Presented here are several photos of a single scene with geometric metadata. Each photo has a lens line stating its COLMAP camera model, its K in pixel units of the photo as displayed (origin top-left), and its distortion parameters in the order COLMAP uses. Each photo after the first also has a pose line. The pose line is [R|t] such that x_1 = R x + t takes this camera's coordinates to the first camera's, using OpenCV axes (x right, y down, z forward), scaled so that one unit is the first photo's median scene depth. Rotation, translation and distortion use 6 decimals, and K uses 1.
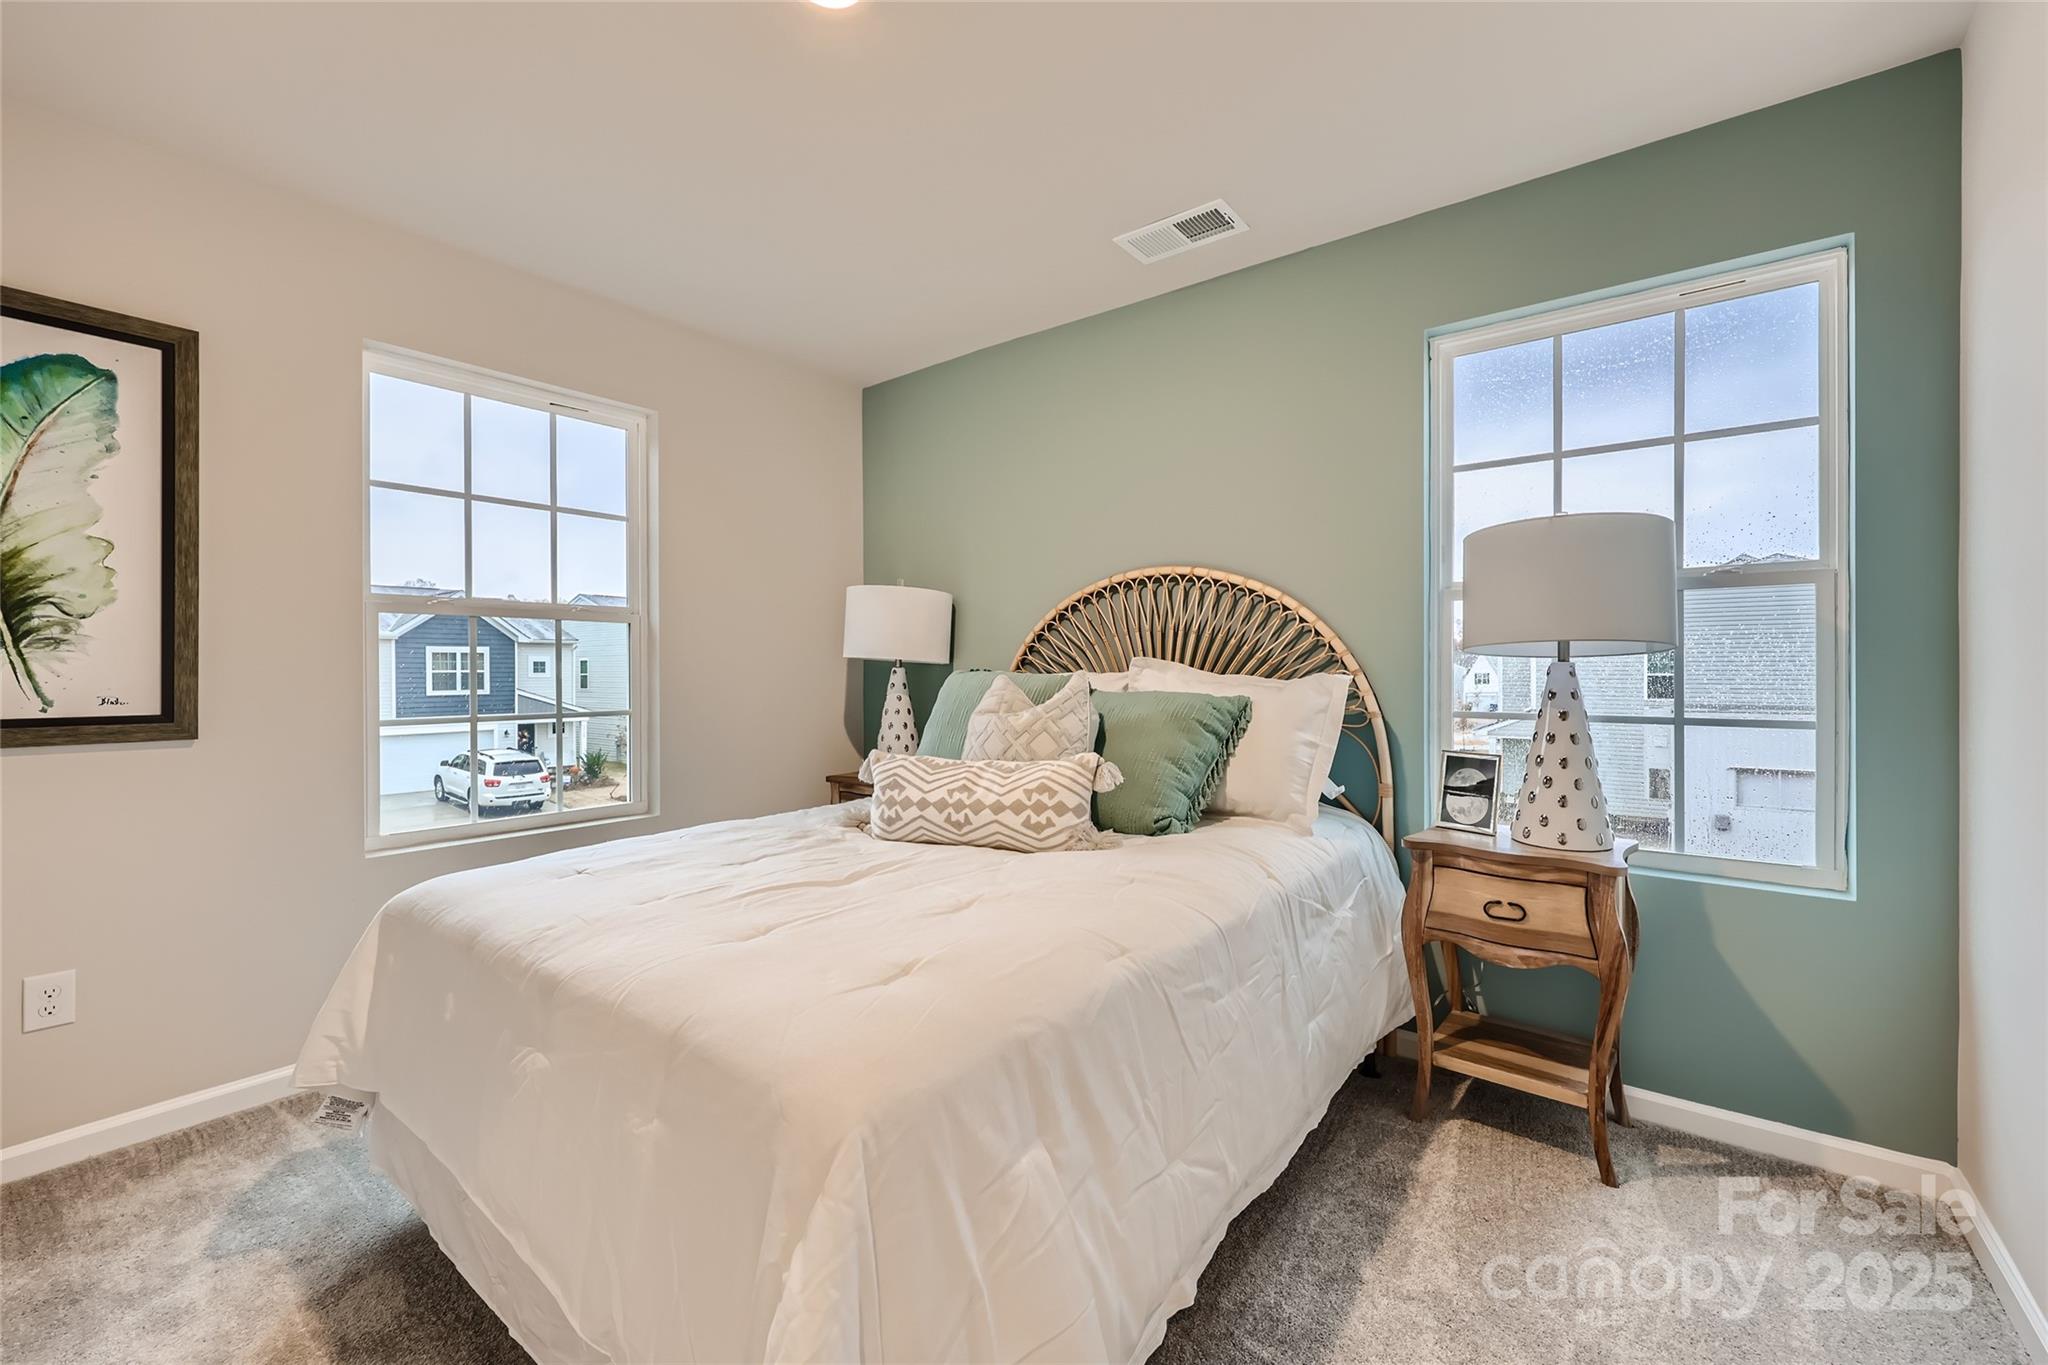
lens RADIAL K [[840.5, 0, 1024.0], [0, 840.5, 682.5], [0, 0, 1]] dist [0.009240, 0.000208]
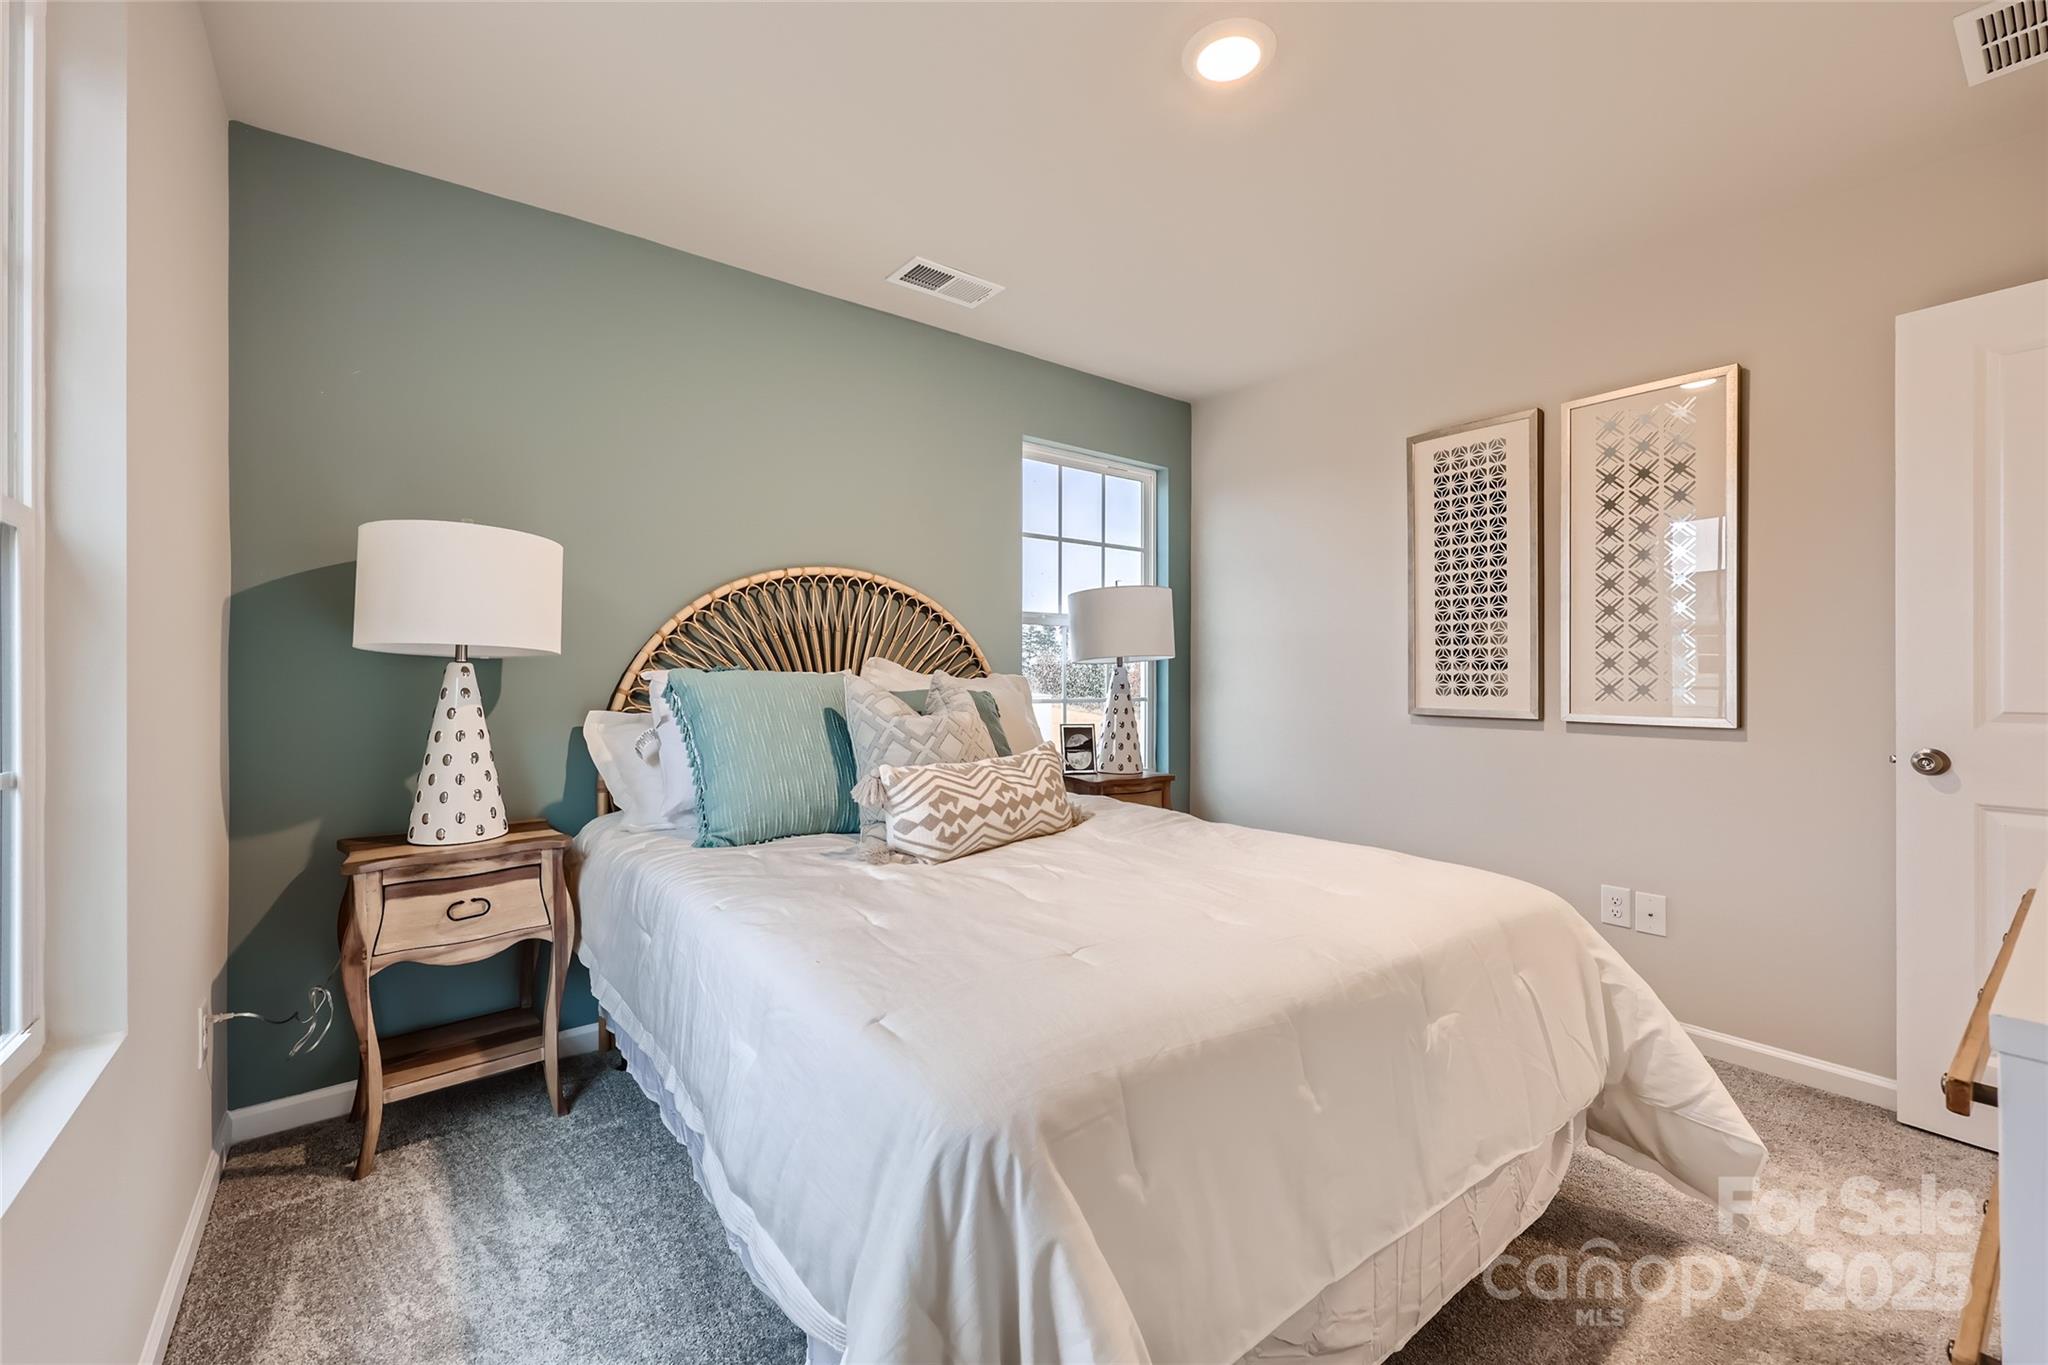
lens RADIAL K [[840.5, 0, 1024.0], [0, 840.5, 682.5], [0, 0, 1]] dist [0.009240, 0.000208]
pose [[0.252985, -0.009559, 0.967423, -1.003966], [0.010370, 0.999921, 0.007169, -0.006466], [-0.967415, 0.008218, 0.253064, 0.698133]]
